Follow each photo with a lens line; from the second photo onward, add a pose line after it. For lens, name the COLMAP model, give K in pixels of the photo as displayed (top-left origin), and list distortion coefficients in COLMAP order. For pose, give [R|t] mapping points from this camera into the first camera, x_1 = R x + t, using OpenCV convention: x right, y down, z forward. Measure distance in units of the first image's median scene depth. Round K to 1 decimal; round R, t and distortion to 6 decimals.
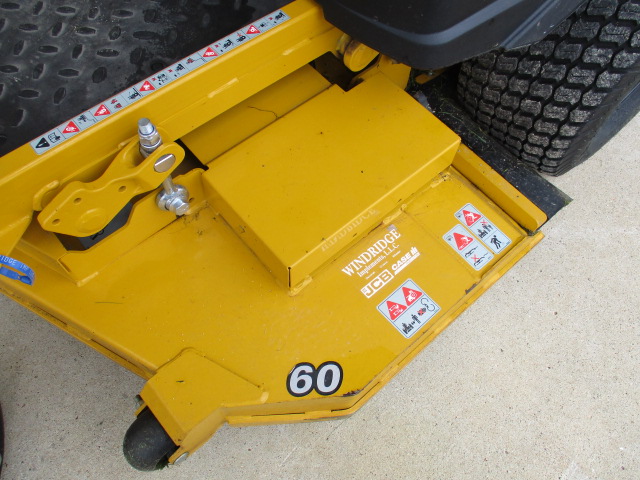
lens RADIAL K [[536.8, 0, 315.6], [0, 536.8, 240.9], [0, 0, 1]] dist [-0.035085, 0.009305]
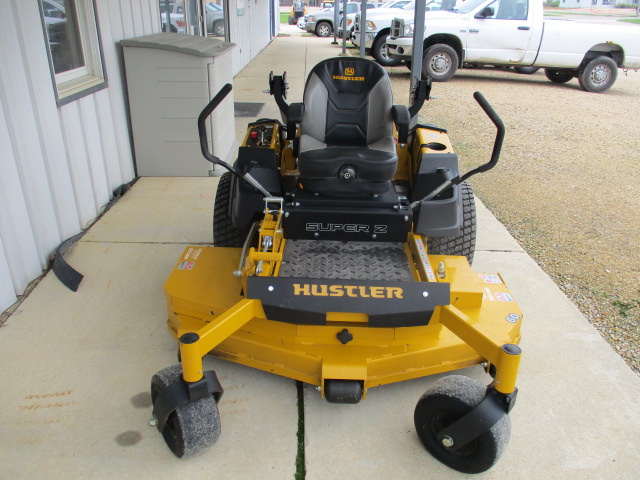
lens RADIAL K [[536.8, 0, 321.0], [0, 536.8, 240.7], [0, 0, 1]] dist [-0.035085, 0.009305]
pose [[0.678839, -0.319222, 0.661268, -2.262033], [0.651904, 0.676459, -0.342672, 0.259834], [-0.337932, 0.663702, 0.667309, -0.809864]]
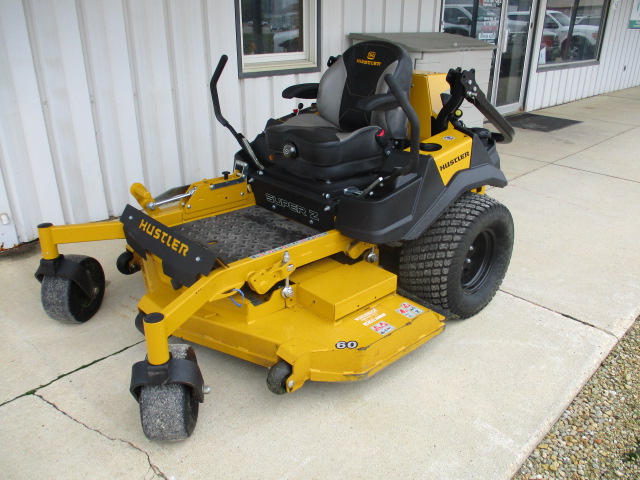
lens RADIAL K [[536.8, 0, 321.0], [0, 536.8, 241.8], [0, 0, 1]] dist [-0.035085, 0.009305]
pose [[0.999118, -0.036153, 0.021336, -0.137876], [0.041537, 0.777815, -0.627120, 1.272185], [0.006077, 0.627453, 0.778631, -1.092781]]
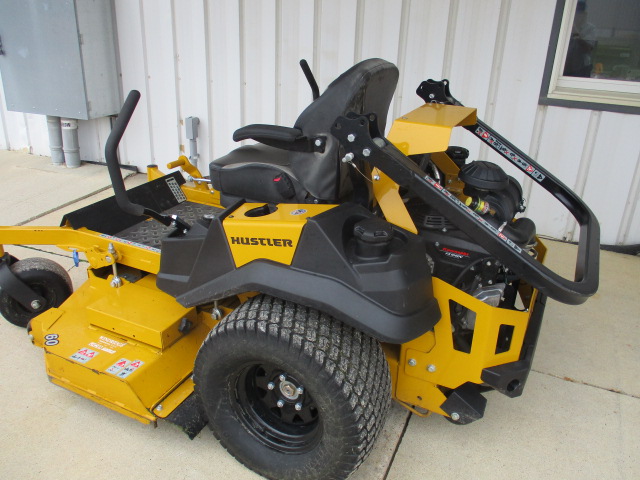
lens RADIAL K [[536.8, 0, 318.0], [0, 536.8, 243.7], [0, 0, 1]] dist [-0.035085, 0.009305]
pose [[0.387659, 0.353882, -0.851169, 2.182769], [-0.818381, 0.557081, -0.141114, -0.595041], [0.424232, 0.751284, 0.505568, -0.067155]]
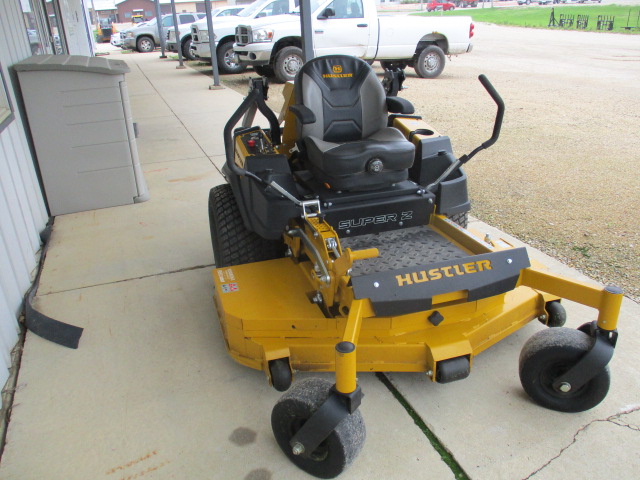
lens RADIAL K [[536.8, 0, 318.8], [0, 536.8, 241.2], [0, 0, 1]] dist [-0.035085, 0.009305]
pose [[0.398604, -0.409928, 0.820411, -2.821165], [0.833937, 0.534270, -0.138222, -0.484474], [-0.381659, 0.739267, 0.554816, -0.396117]]
